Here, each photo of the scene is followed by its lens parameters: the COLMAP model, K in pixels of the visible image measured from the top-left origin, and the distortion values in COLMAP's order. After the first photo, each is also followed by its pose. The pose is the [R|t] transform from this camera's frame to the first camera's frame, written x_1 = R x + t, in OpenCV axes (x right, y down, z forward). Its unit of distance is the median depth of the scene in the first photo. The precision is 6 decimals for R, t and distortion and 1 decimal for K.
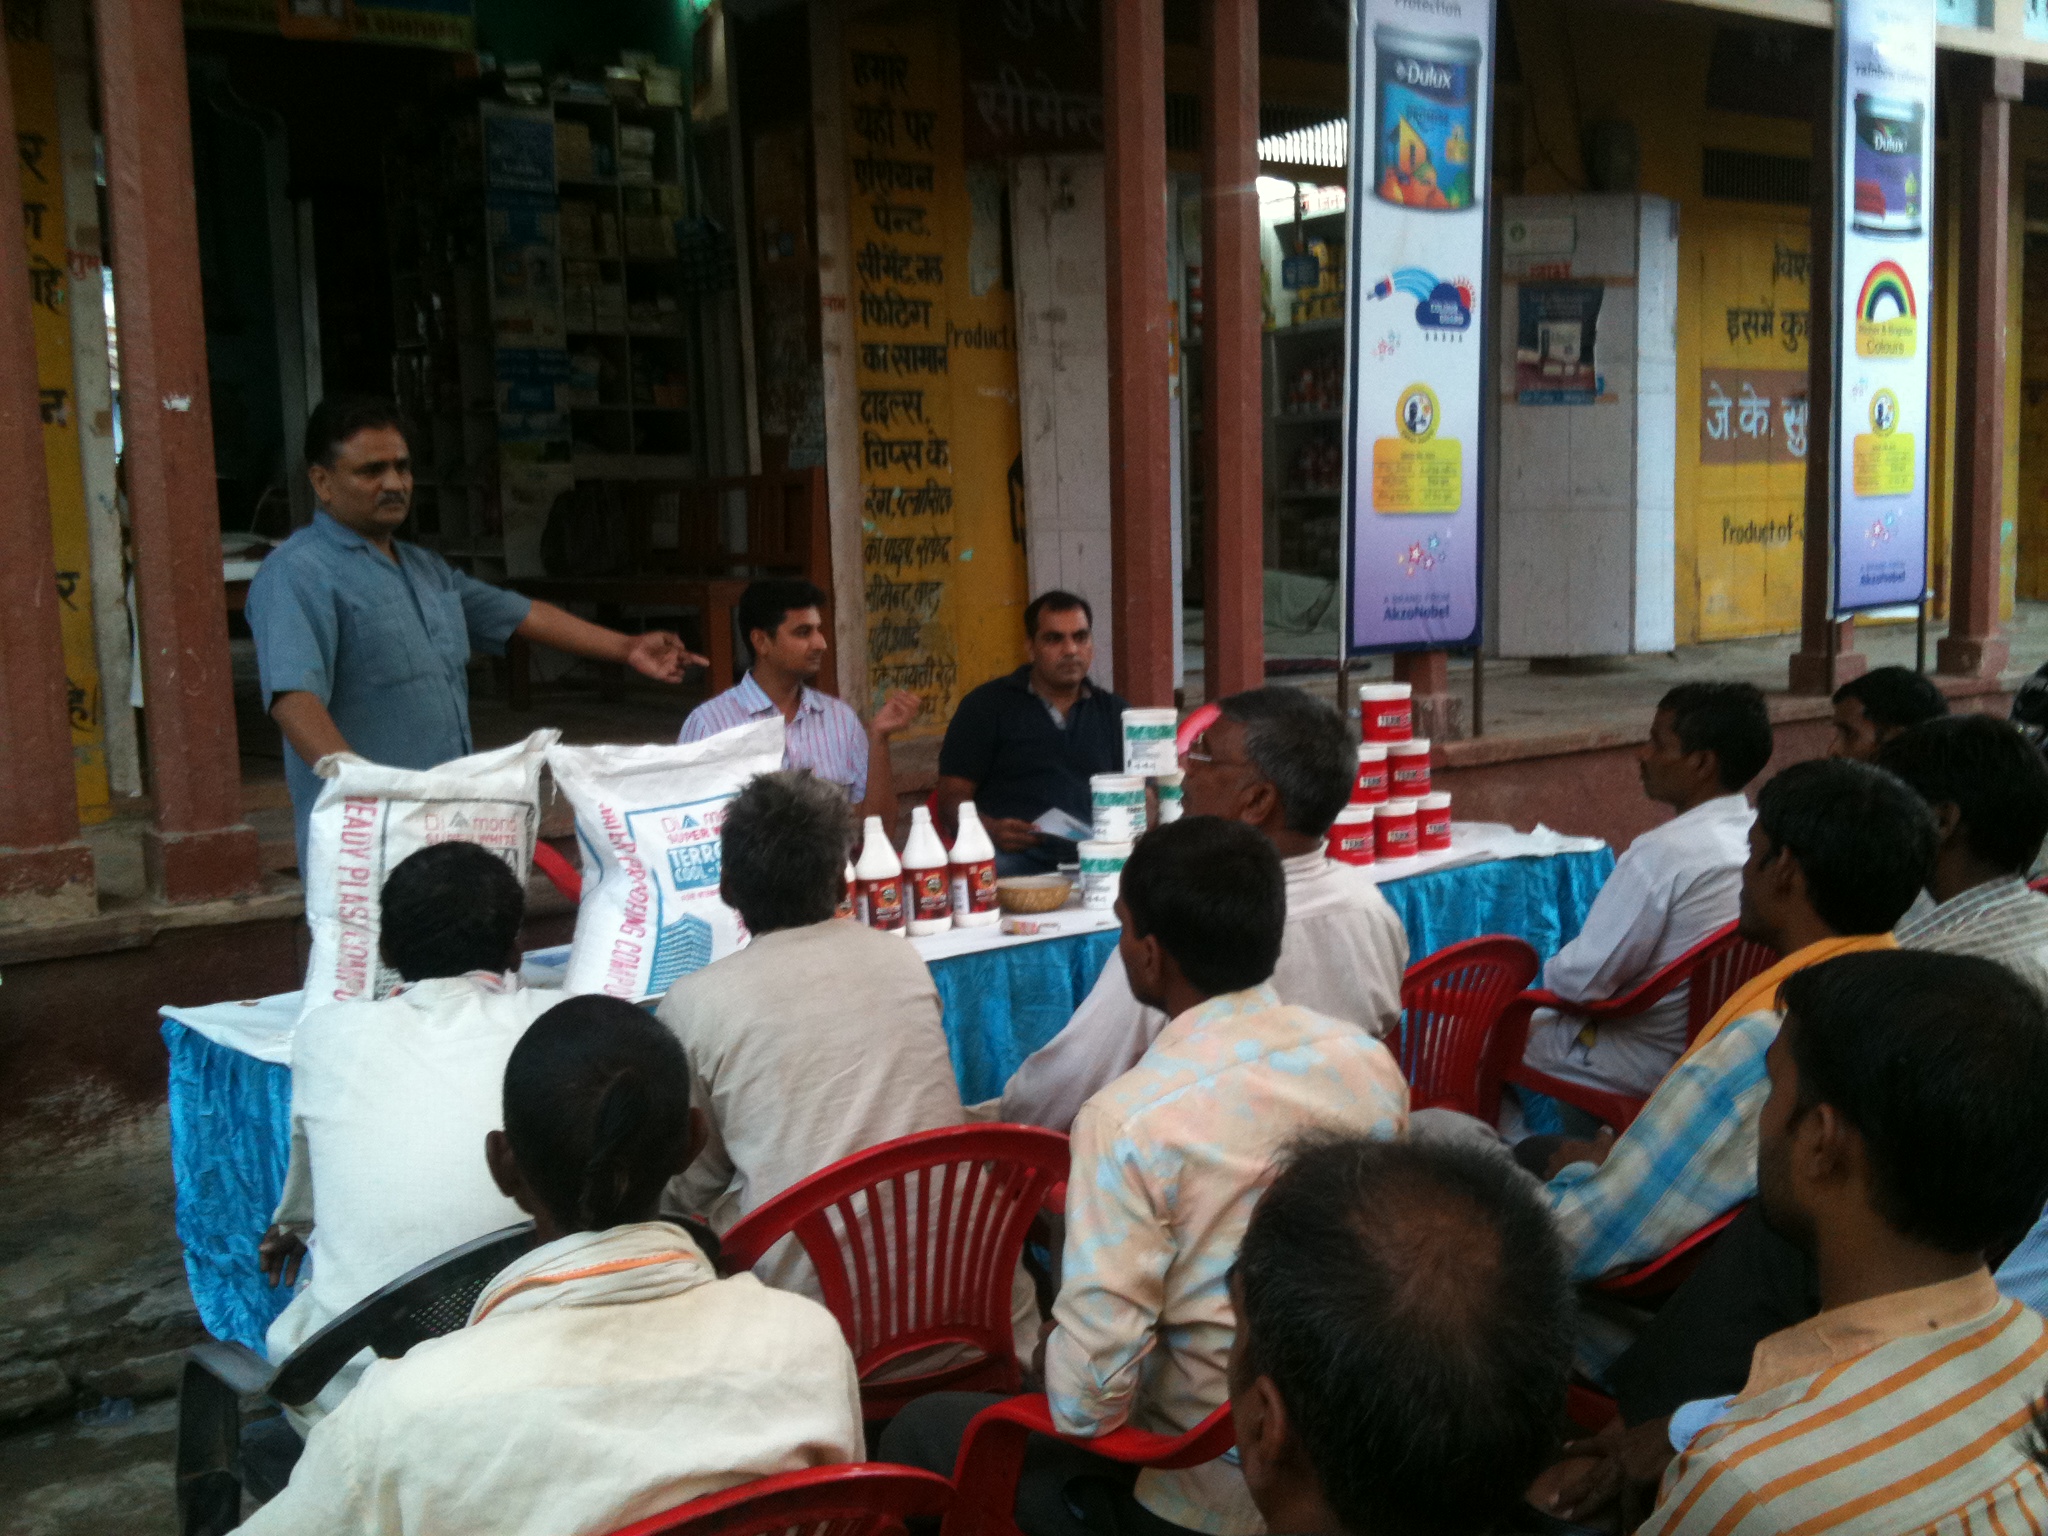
lens RADIAL K [[1792.1, 0, 1021.0], [0, 1792.1, 745.3], [0, 0, 1]] dist [0.055839, -0.208645]
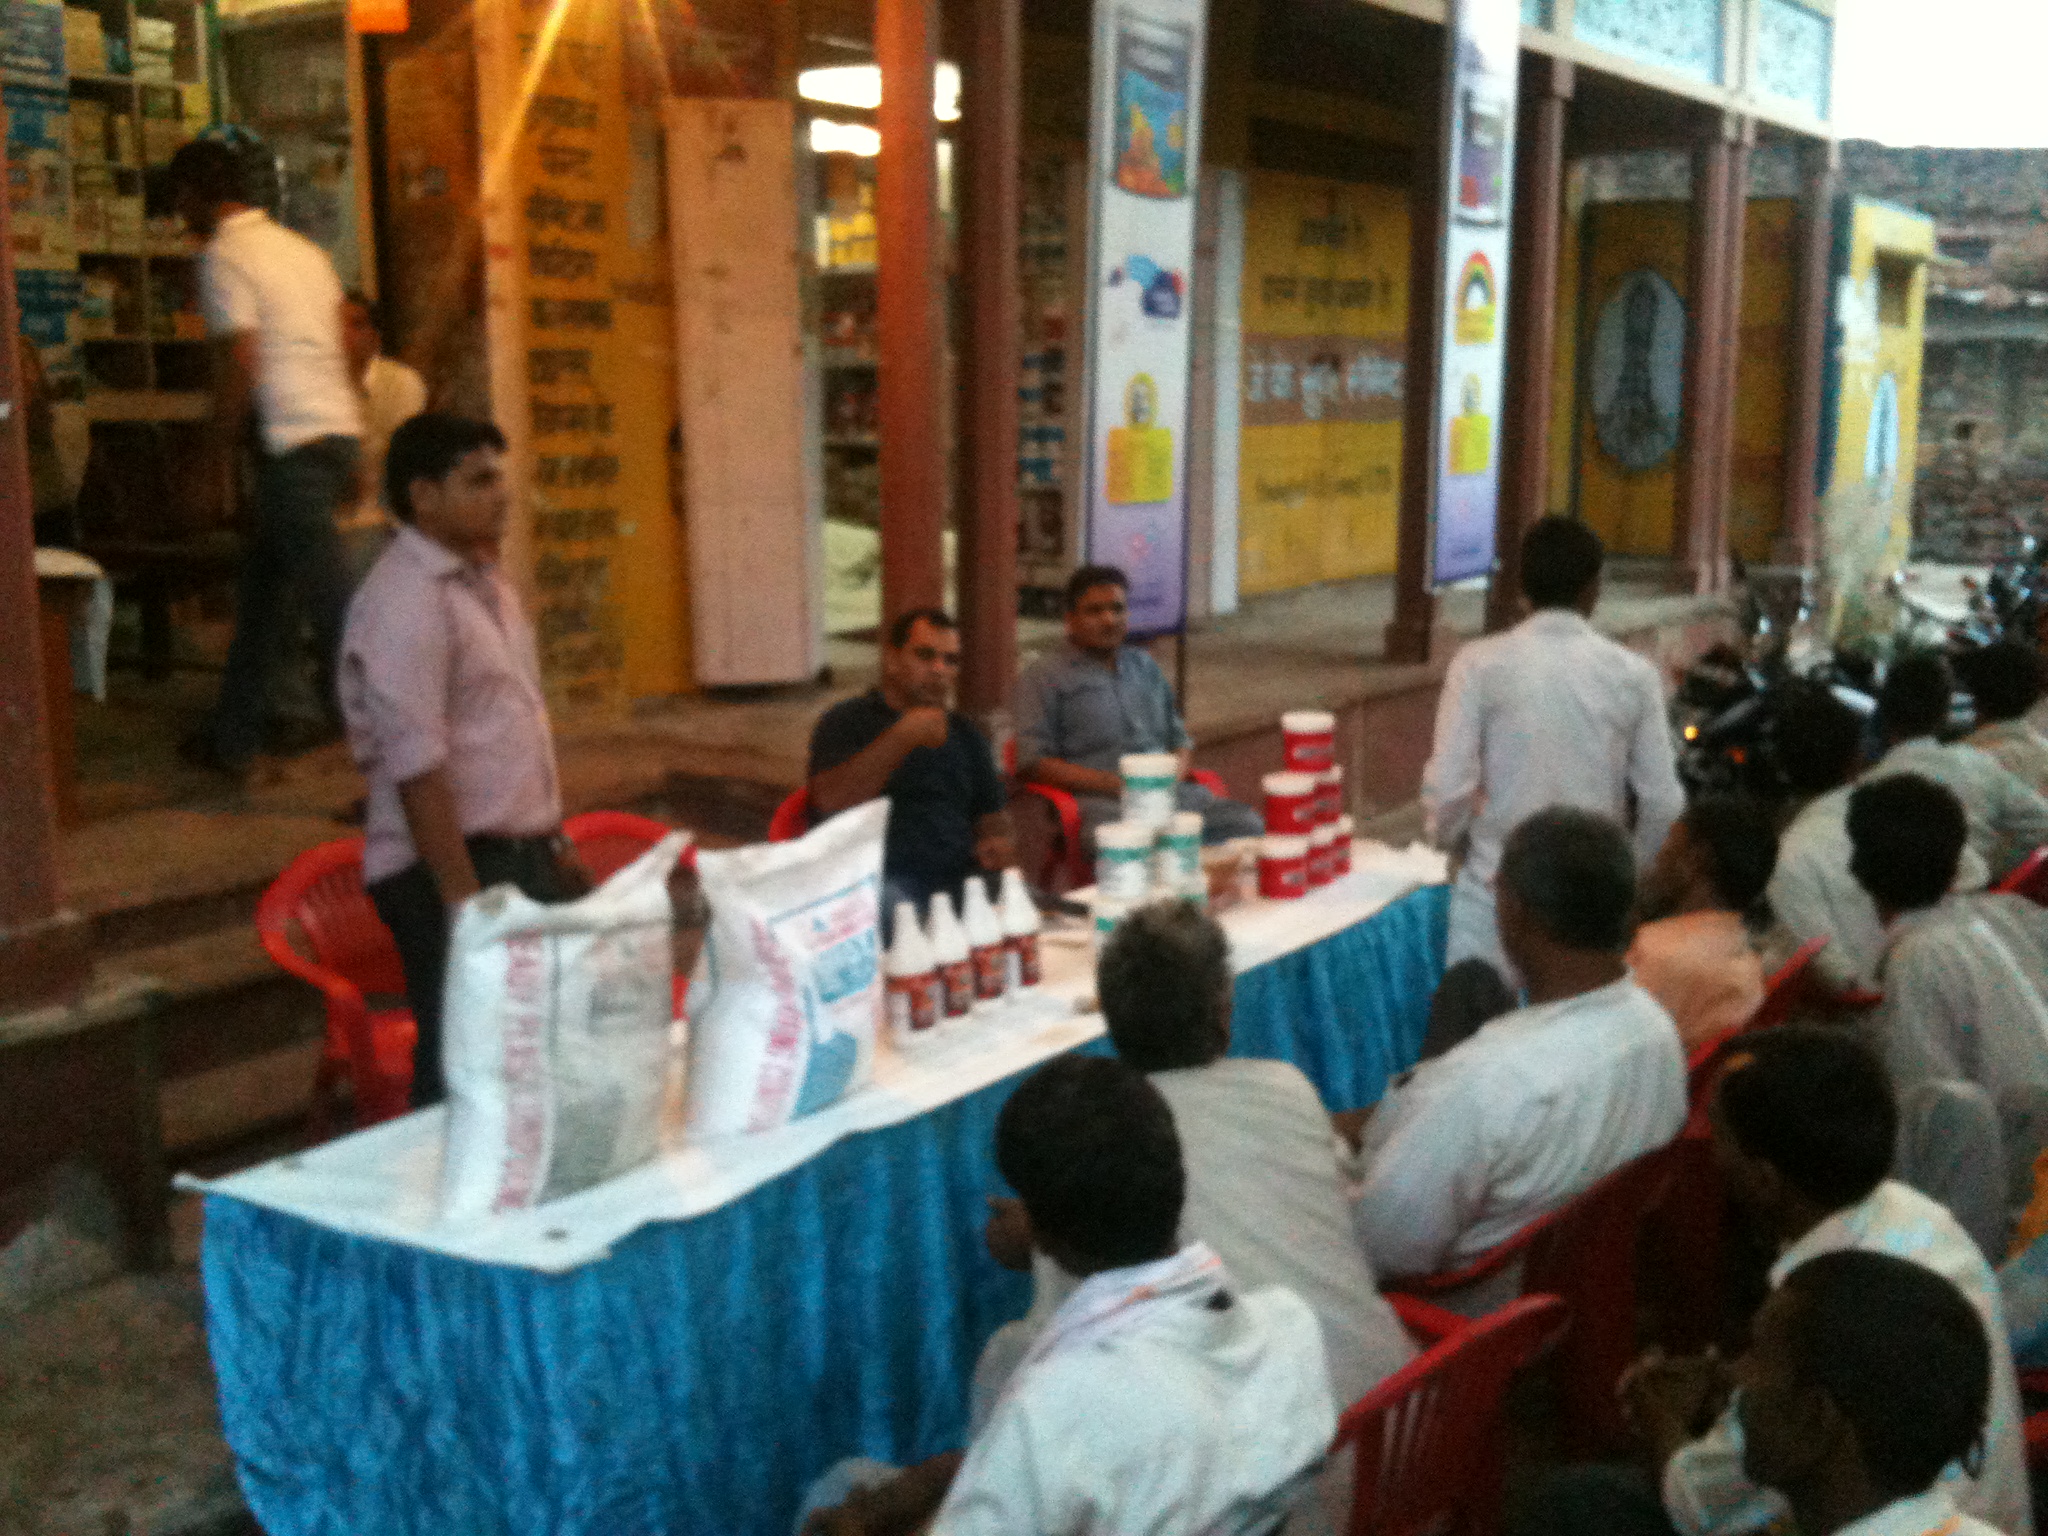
lens RADIAL K [[1835.4, 0, 1024.0], [0, 1835.4, 768.0], [0, 0, 1]] dist [0.010083, -0.098113]
pose [[0.956501, -0.027492, 0.290429, -0.119560], [0.013940, 0.998720, 0.048630, -0.027084], [-0.291394, -0.042467, 0.955660, 0.030671]]
